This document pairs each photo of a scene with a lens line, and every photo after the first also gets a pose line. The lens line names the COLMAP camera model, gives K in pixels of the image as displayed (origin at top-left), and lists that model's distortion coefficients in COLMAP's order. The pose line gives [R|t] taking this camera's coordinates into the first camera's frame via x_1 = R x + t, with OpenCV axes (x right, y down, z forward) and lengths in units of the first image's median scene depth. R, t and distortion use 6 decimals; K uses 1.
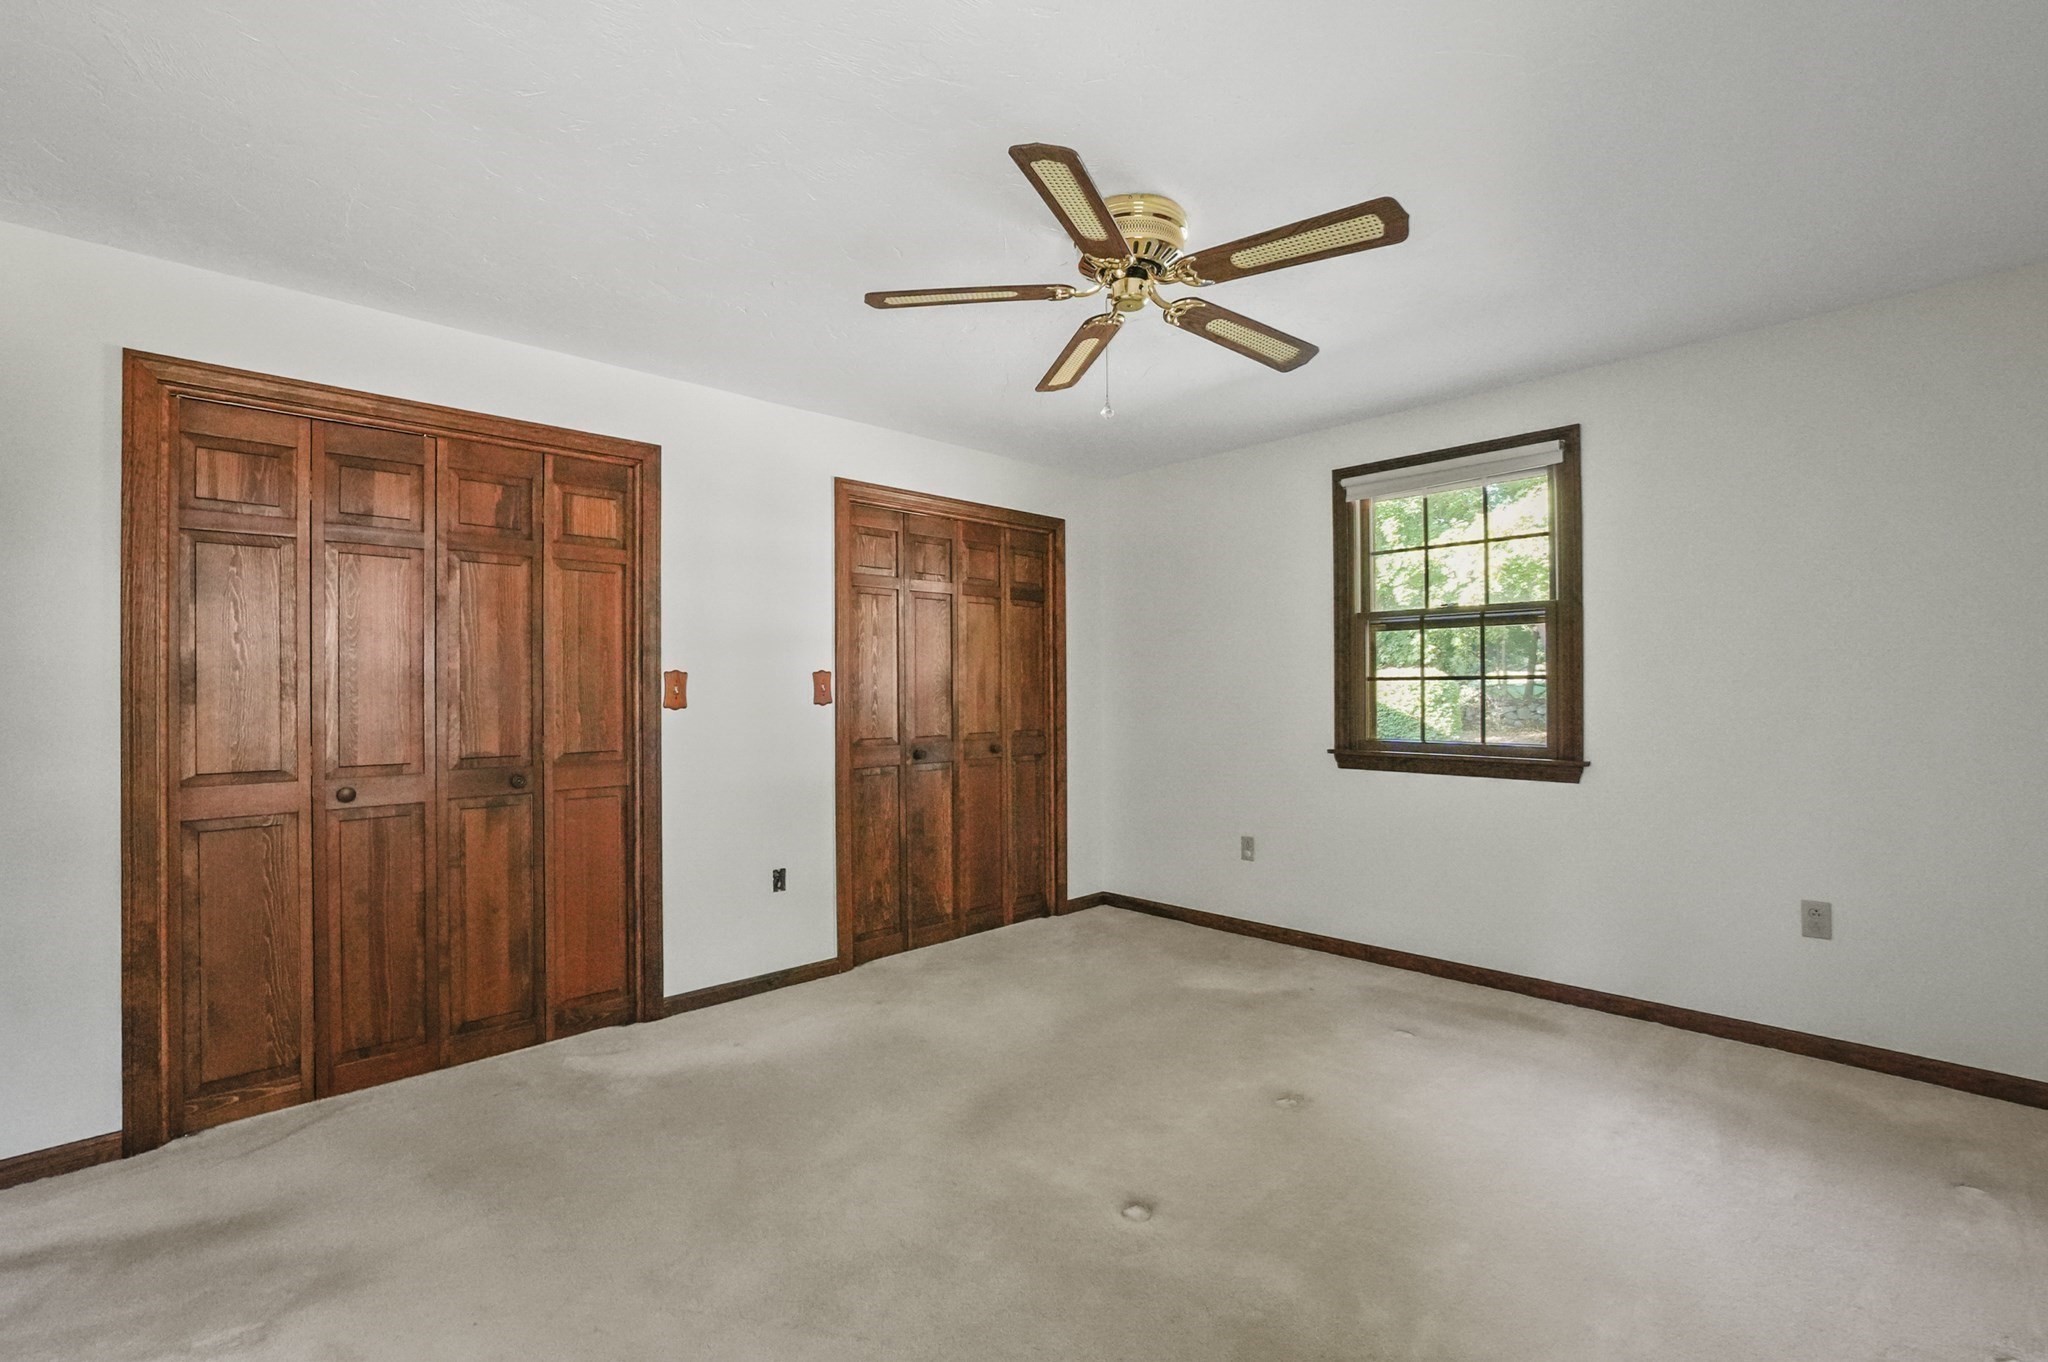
lens RADIAL K [[897.9, 0, 1067.9], [0, 897.9, 677.1], [0, 0, 1]] dist [-0.009301, -0.000271]
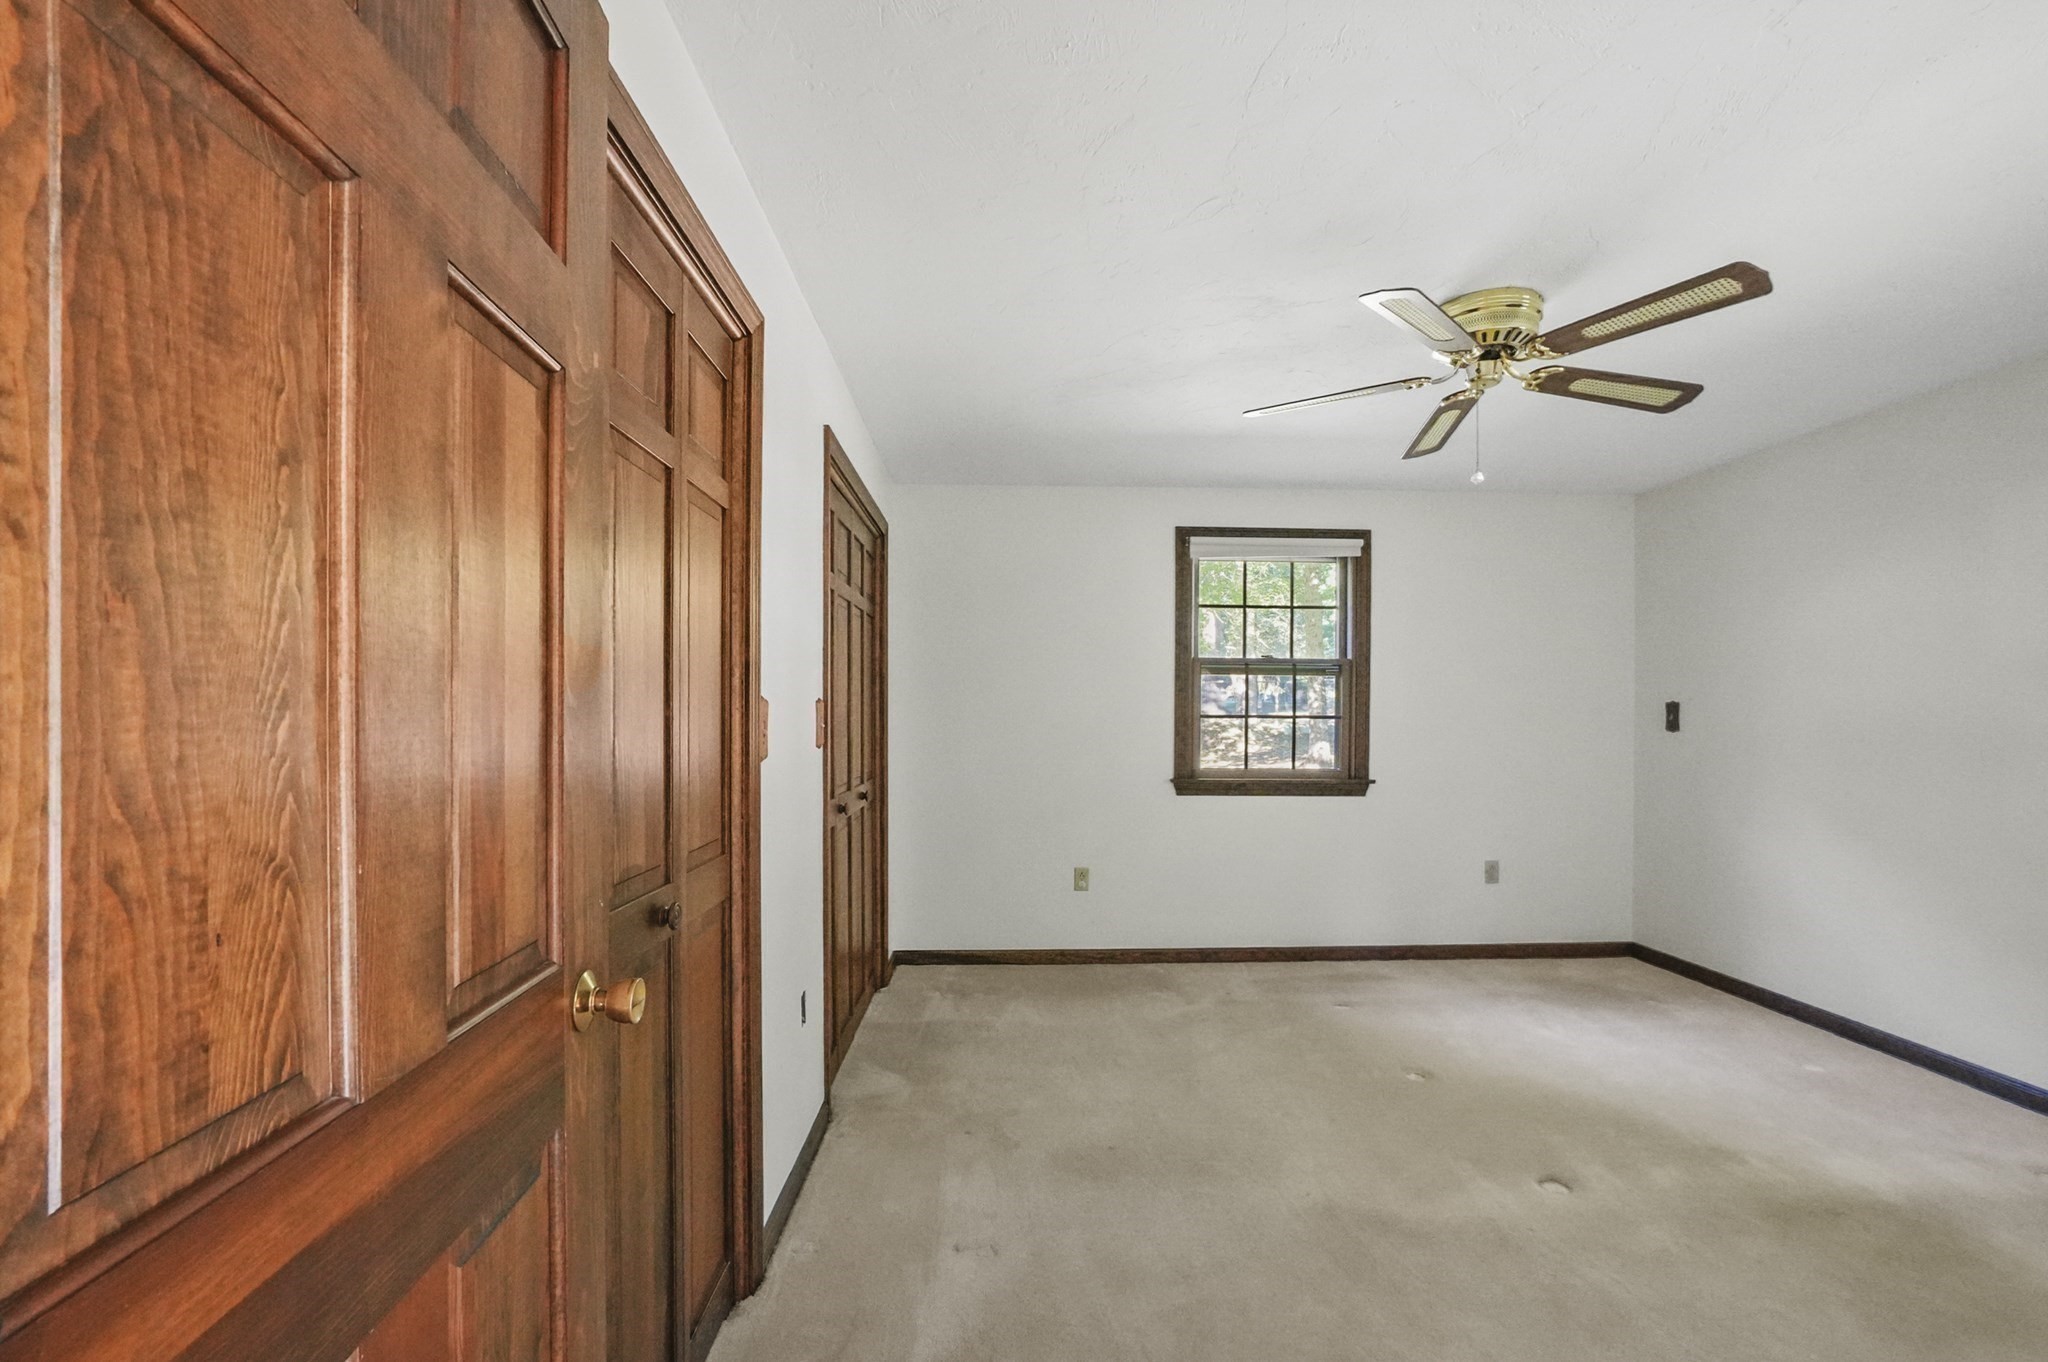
lens RADIAL K [[899.8, 0, 1007.2], [0, 899.8, 699.8], [0, 0, 1]] dist [-0.030148, 0.006327]
pose [[0.691750, 0.007397, 0.722099, -0.727717], [-0.018750, 0.999794, 0.007721, -0.024840], [-0.721893, -0.018880, 0.691747, 0.426407]]
